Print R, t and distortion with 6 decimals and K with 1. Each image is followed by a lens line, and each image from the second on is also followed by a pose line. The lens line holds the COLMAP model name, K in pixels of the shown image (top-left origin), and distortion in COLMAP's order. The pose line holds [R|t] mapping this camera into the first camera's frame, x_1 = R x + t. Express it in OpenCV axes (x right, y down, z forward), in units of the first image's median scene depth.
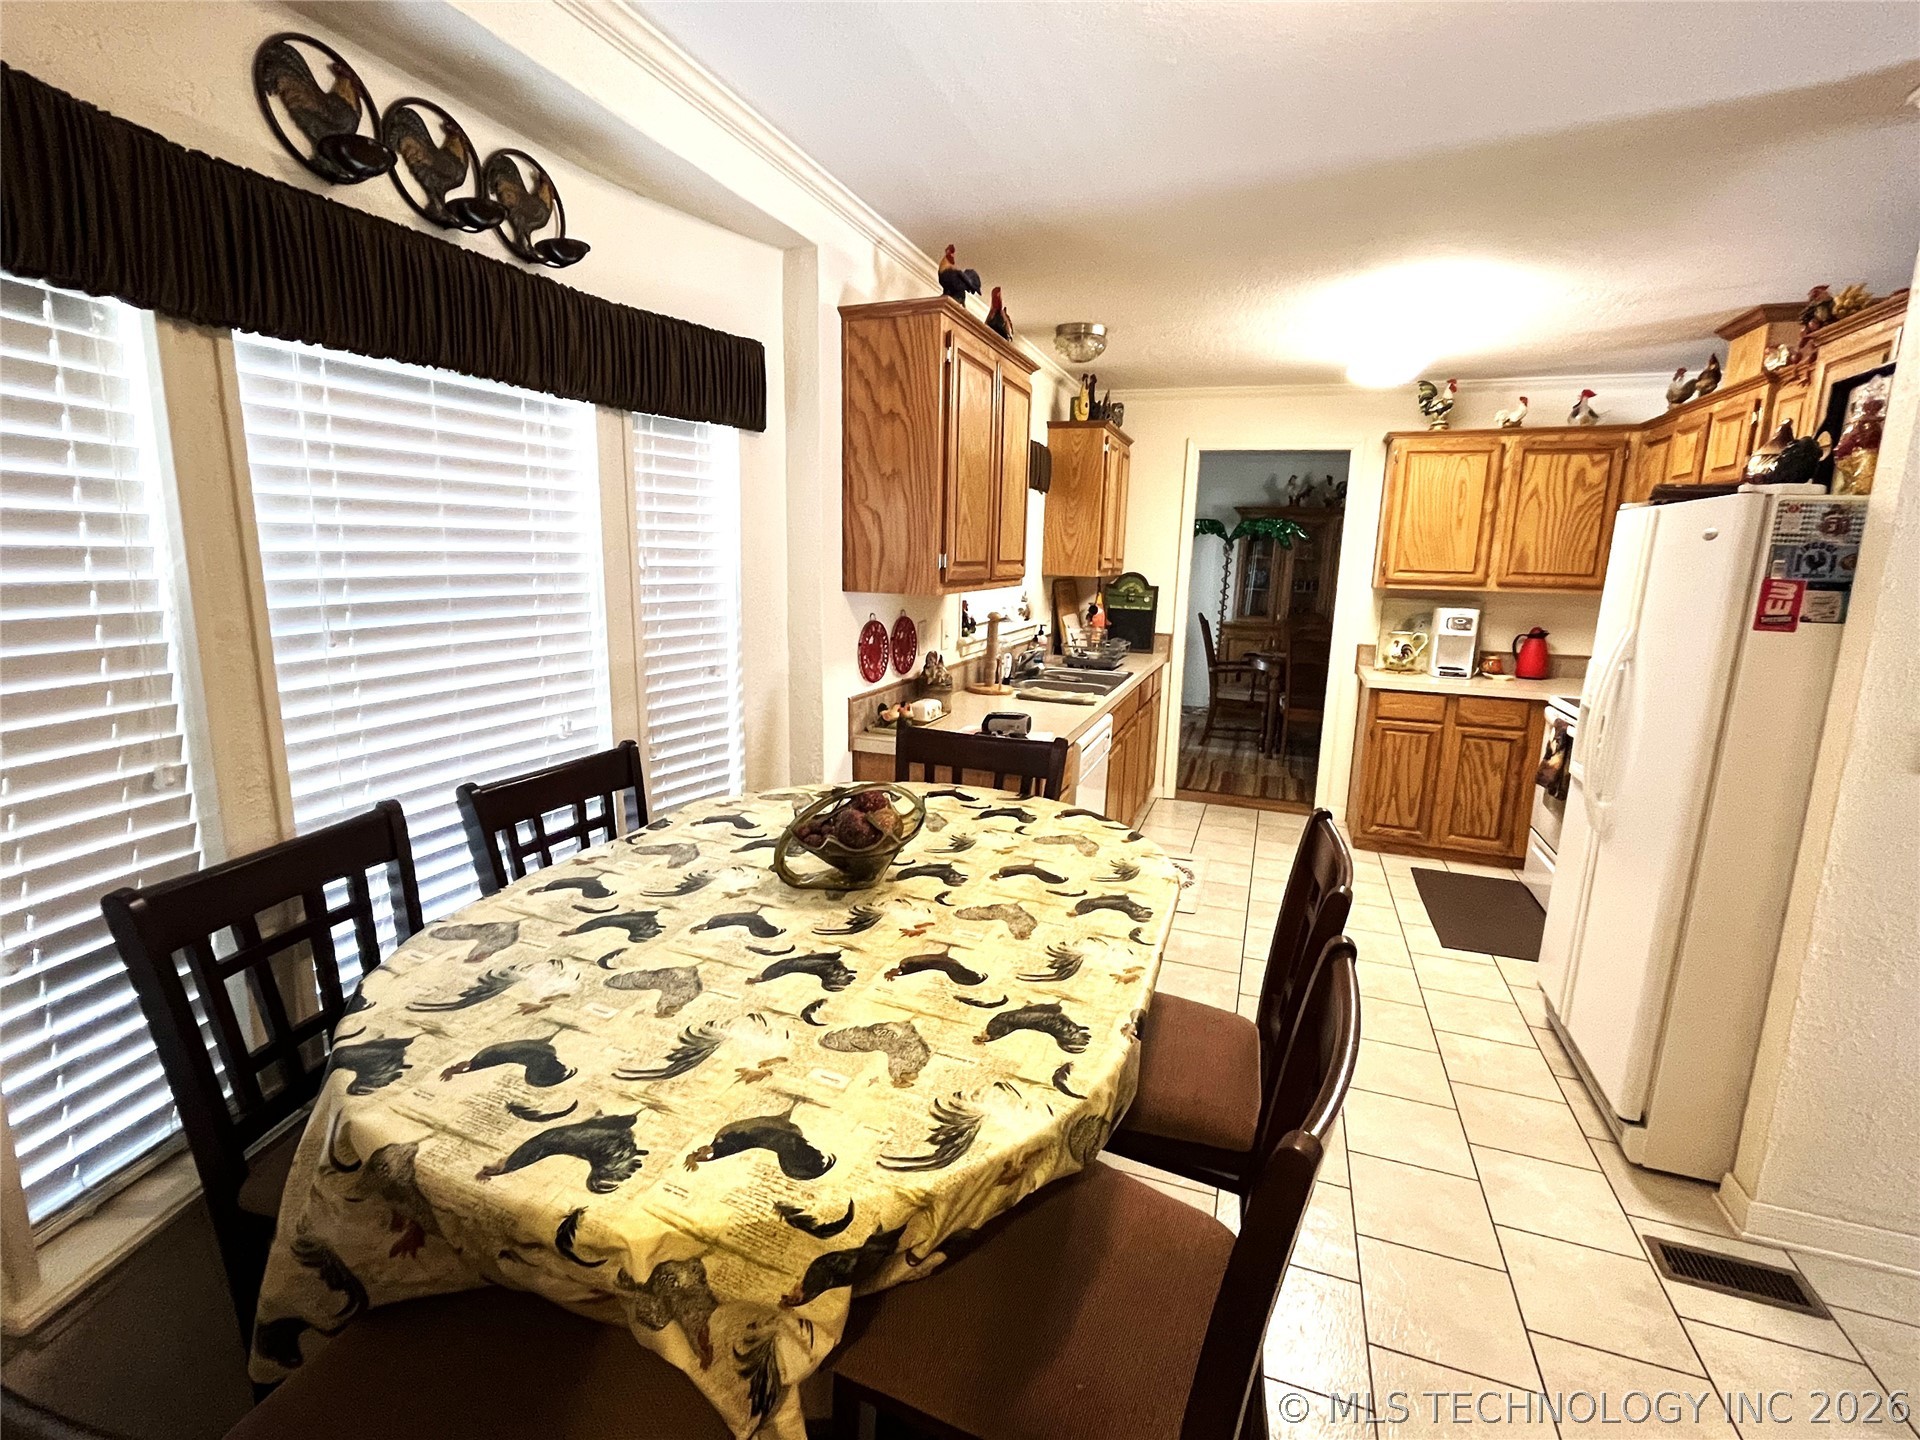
lens RADIAL K [[887.6, 0, 956.3], [0, 887.6, 720.6], [0, 0, 1]] dist [-0.002517, -0.000691]
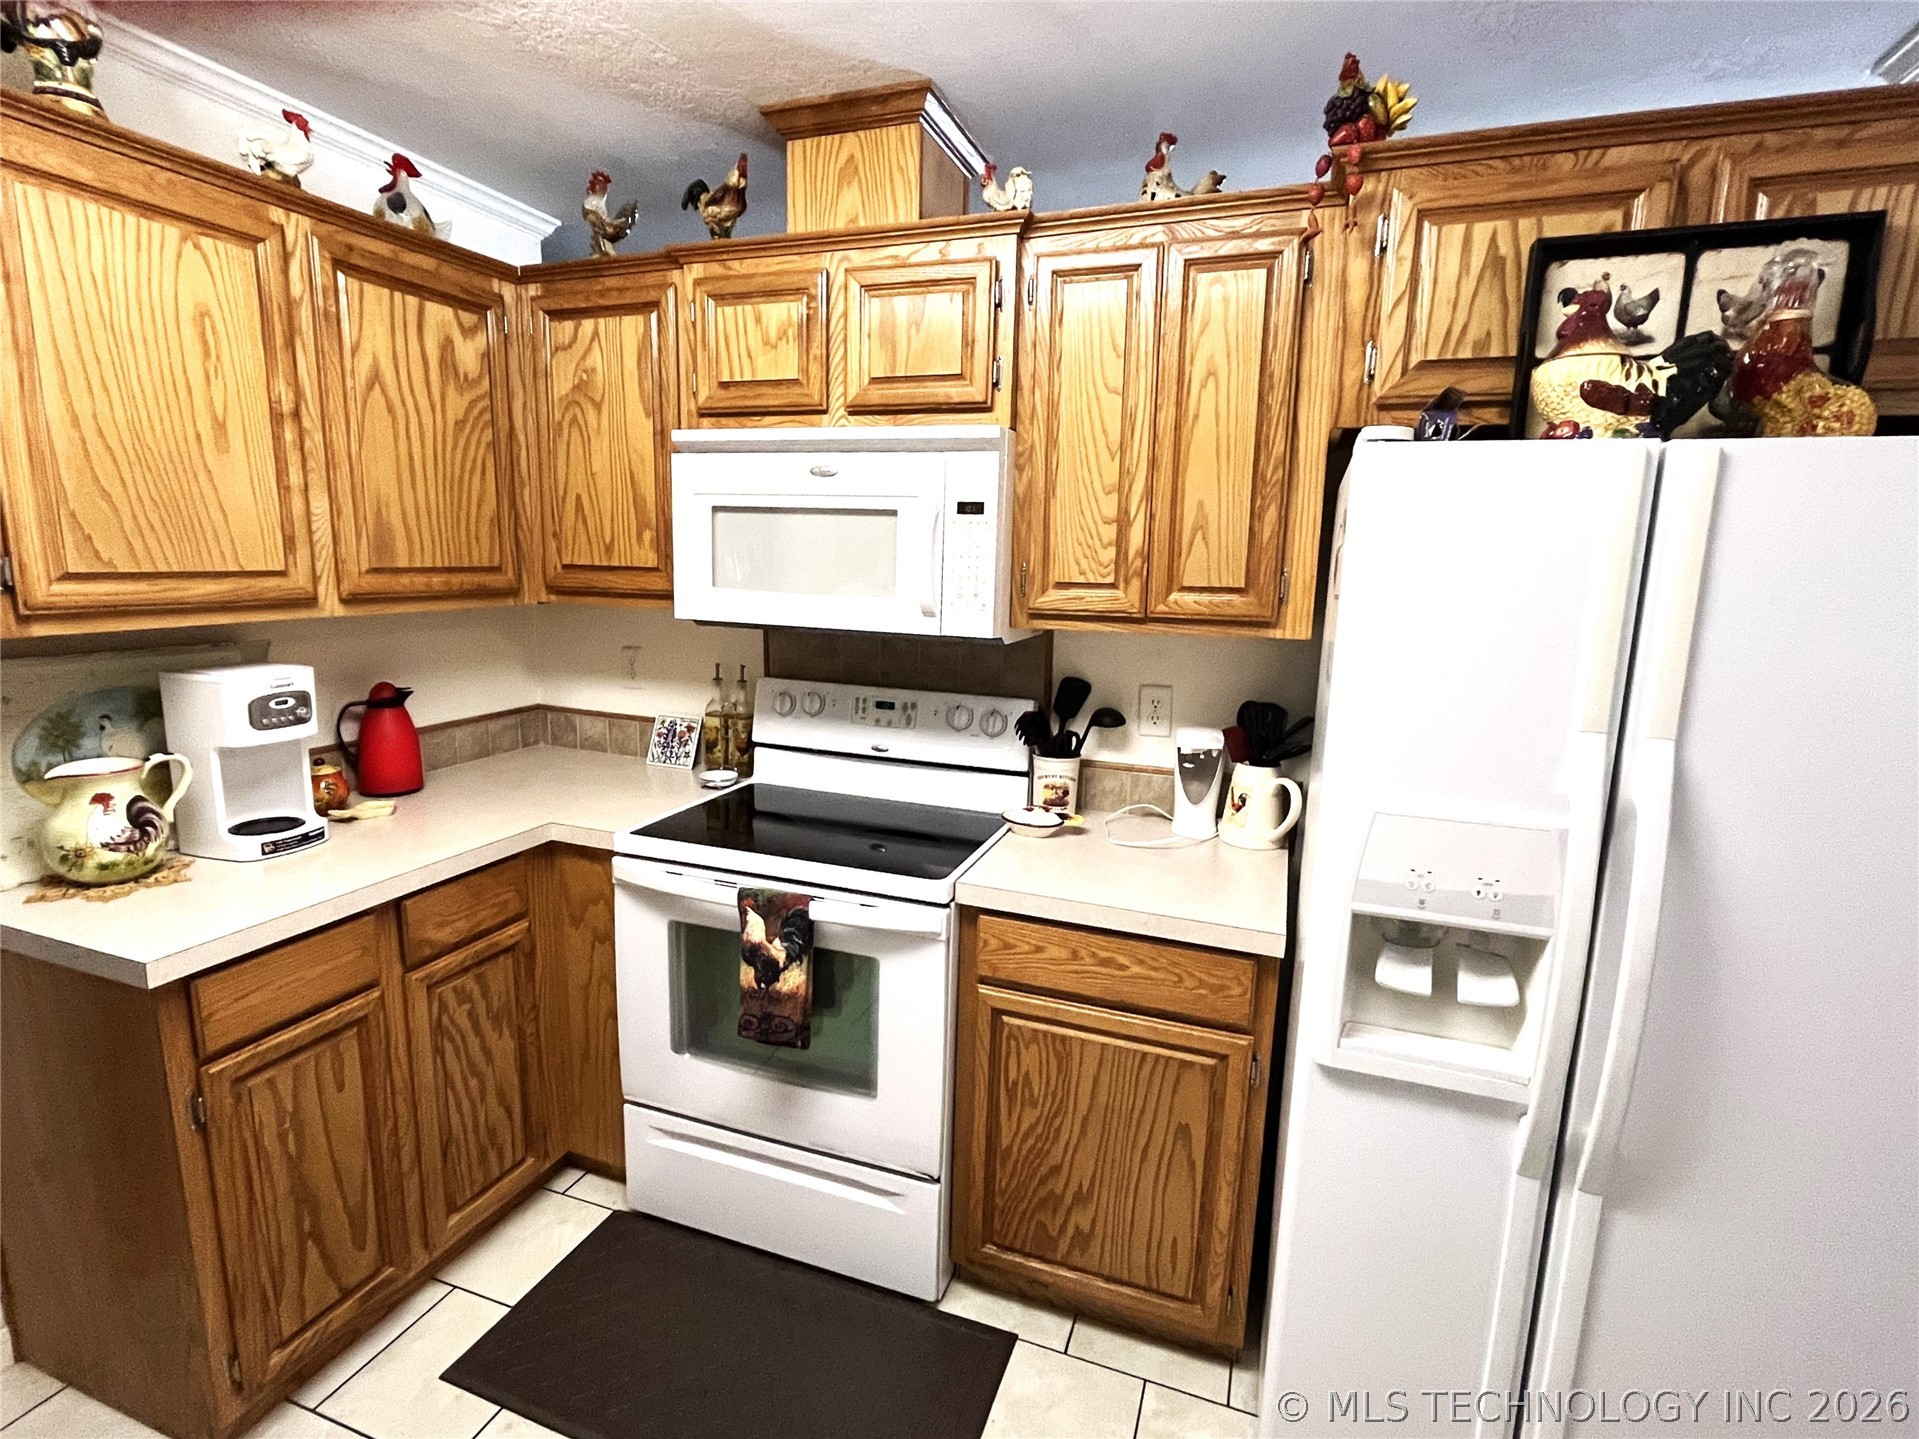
lens RADIAL K [[932.0, 0, 955.3], [0, 932.0, 718.4], [0, 0, 1]] dist [-0.000848, -0.000524]
pose [[-0.006135, -0.201554, 0.979458, 0.187023], [0.163444, 0.966103, 0.199829, -0.143058], [-0.986534, 0.161312, 0.027016, 0.736631]]
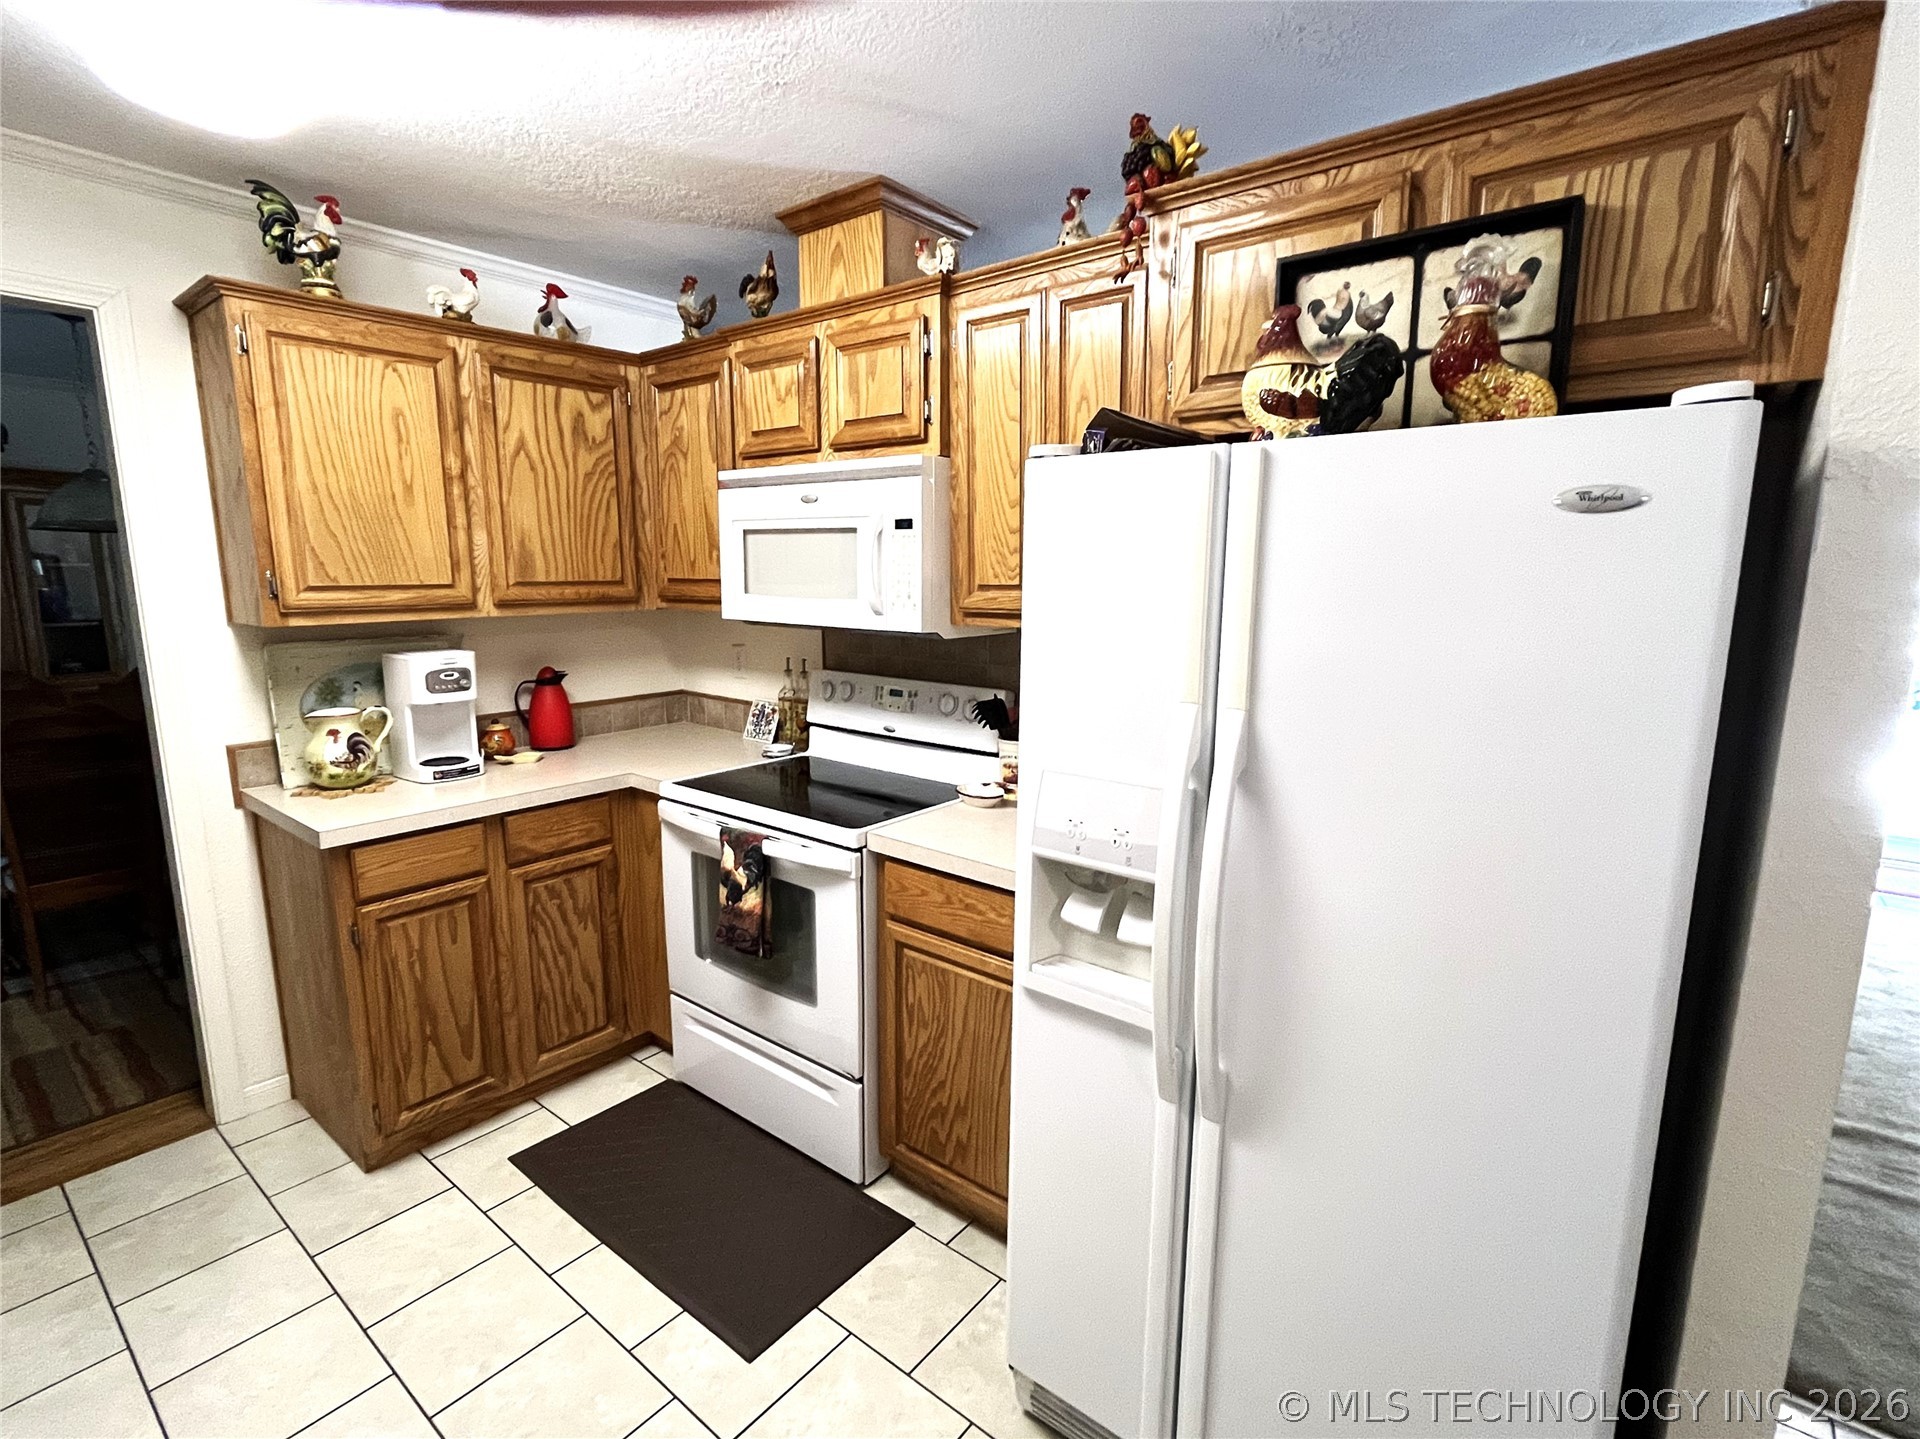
lens RADIAL K [[910.6, 0, 955.7], [0, 910.6, 721.5], [0, 0, 1]] dist [-0.001397, -0.000244]
pose [[0.313919, -0.184495, 0.931352, 0.147647], [0.182651, 0.974351, 0.131449, -0.105157], [-0.931716, 0.128848, 0.339565, 0.546078]]
